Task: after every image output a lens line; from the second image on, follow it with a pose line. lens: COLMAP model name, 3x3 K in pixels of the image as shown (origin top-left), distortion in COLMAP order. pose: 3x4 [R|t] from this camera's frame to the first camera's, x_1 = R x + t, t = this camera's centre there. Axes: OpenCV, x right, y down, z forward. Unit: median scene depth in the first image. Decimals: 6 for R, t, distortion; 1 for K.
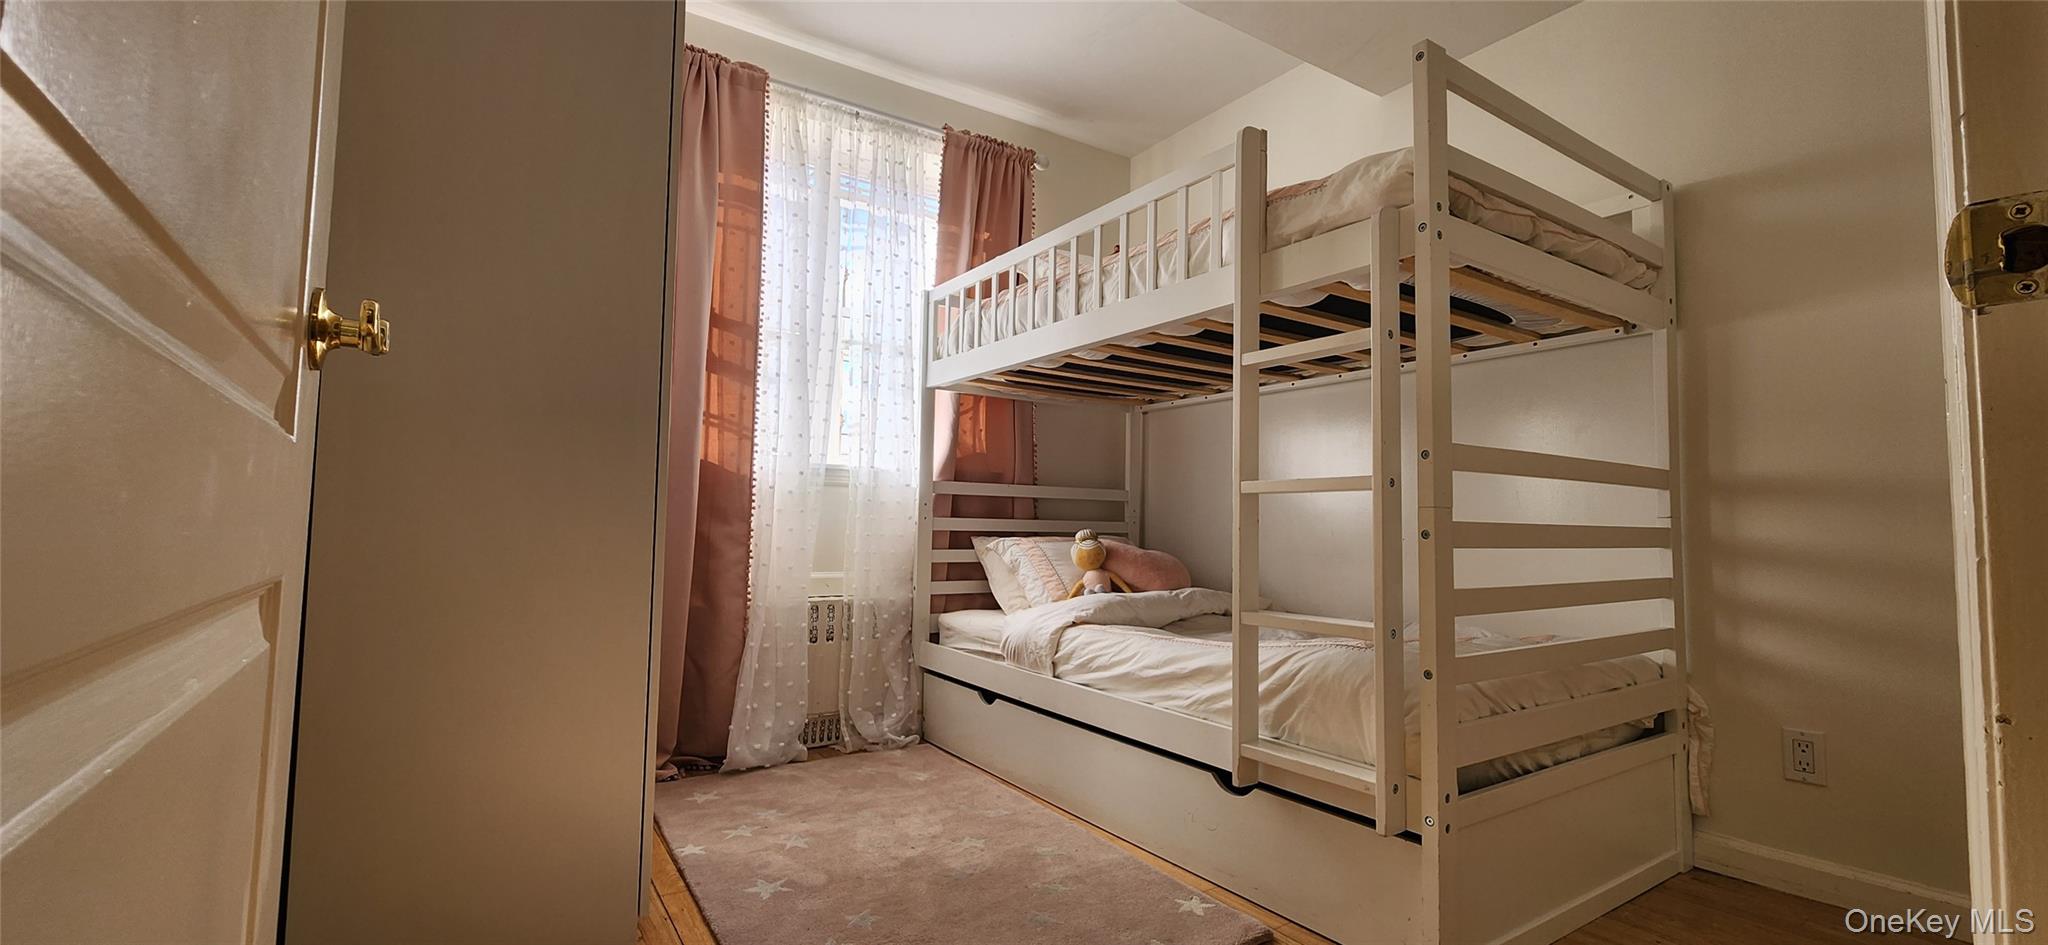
lens RADIAL K [[832.9, 0, 1029.7], [0, 832.9, 472.5], [0, 0, 1]] dist [0.002543, -0.001866]
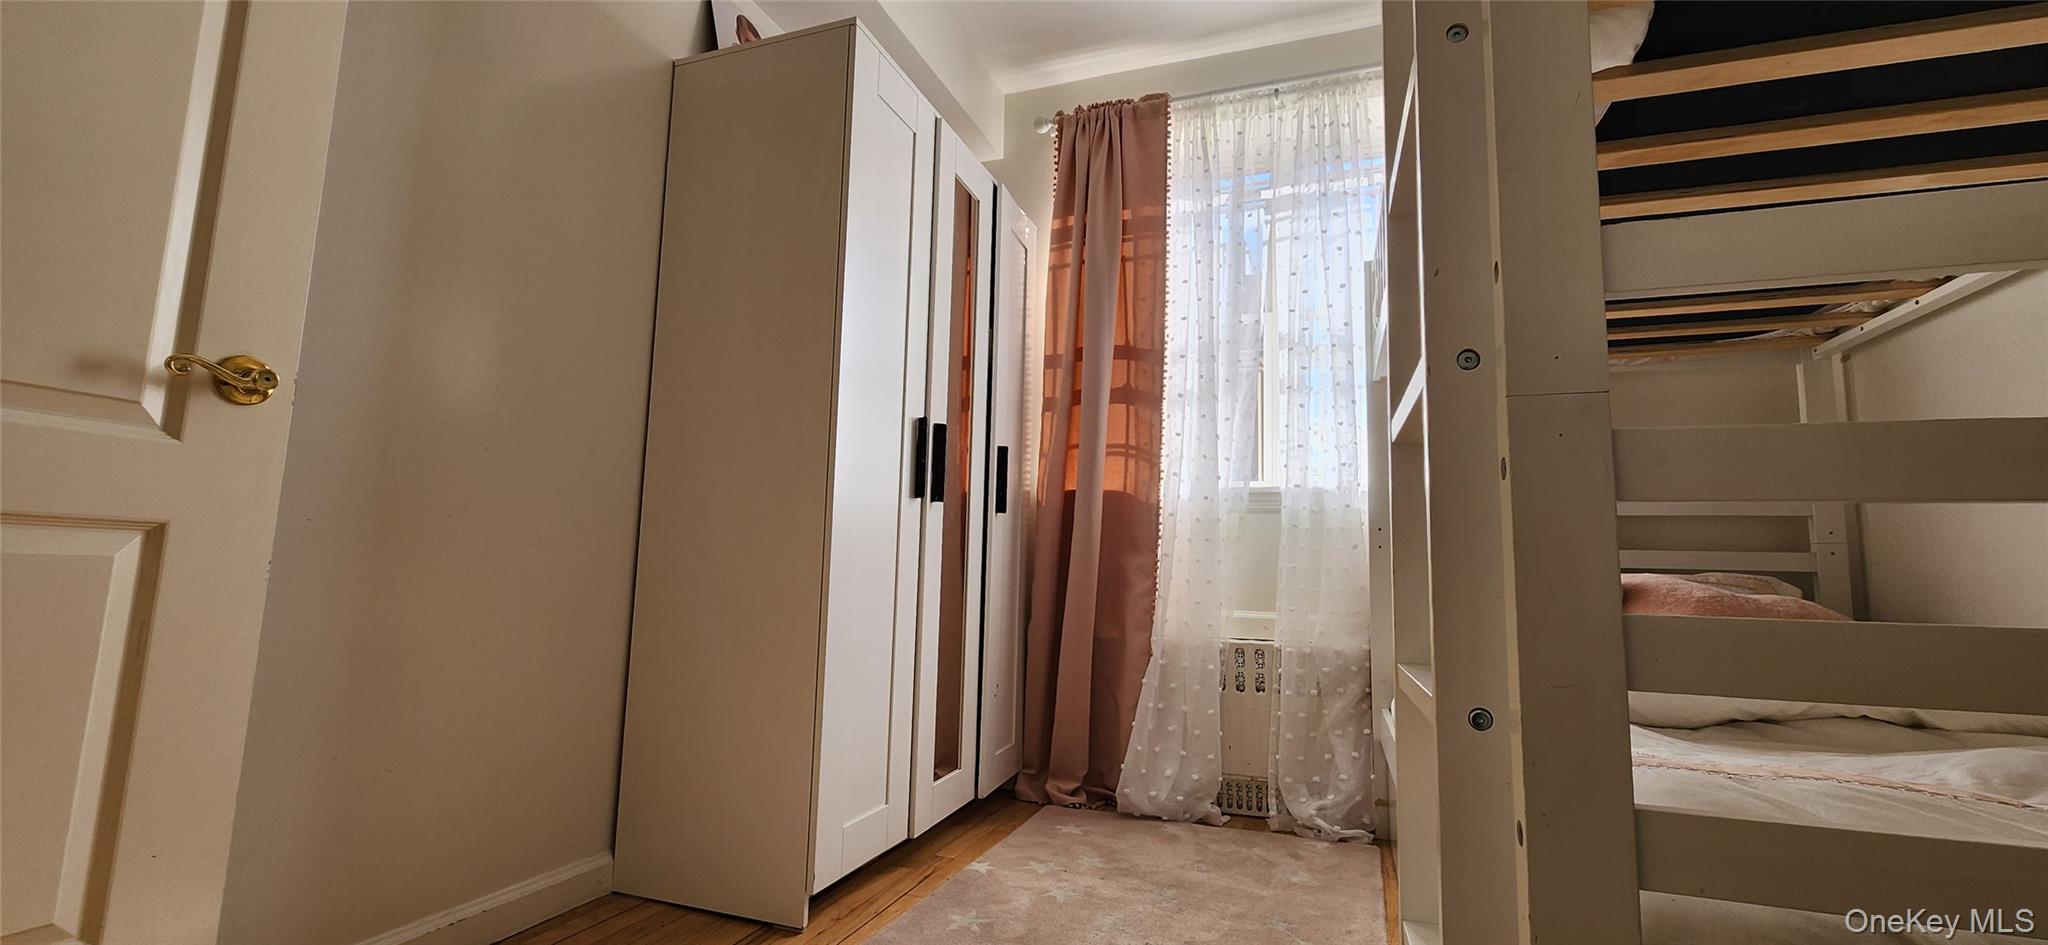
lens RADIAL K [[832.9, 0, 1024.8], [0, 832.9, 473.7], [0, 0, 1]] dist [0.002543, -0.001866]
pose [[0.595879, -0.098243, -0.797043, 0.334576], [0.034893, 0.994719, -0.096522, 0.055423], [0.802316, 0.029705, 0.596160, 0.300833]]
